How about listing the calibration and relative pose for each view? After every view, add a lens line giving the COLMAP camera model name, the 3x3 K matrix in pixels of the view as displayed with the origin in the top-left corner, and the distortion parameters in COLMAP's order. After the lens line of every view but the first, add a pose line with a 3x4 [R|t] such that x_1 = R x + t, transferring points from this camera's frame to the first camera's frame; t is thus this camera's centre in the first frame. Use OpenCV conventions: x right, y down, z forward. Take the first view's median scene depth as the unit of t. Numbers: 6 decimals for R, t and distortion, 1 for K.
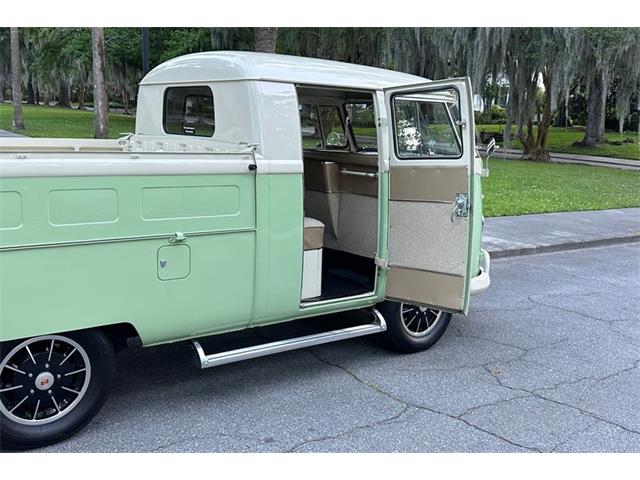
lens RADIAL K [[708.2, 0, 320.0], [0, 708.2, 240.0], [0, 0, 1]] dist [0.200972, -0.516511]
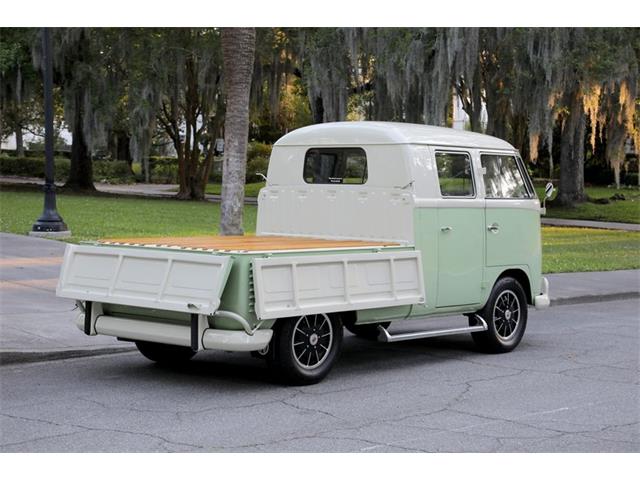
lens RADIAL K [[1239.3, 0, 329.2], [0, 1239.3, 230.5], [0, 0, 1]] dist [0.288336, 0.260032]
pose [[0.983125, -0.022374, 0.181561, -0.541648], [0.043913, 0.992337, -0.115495, 0.178273], [-0.177585, 0.121519, 0.976574, -1.073209]]
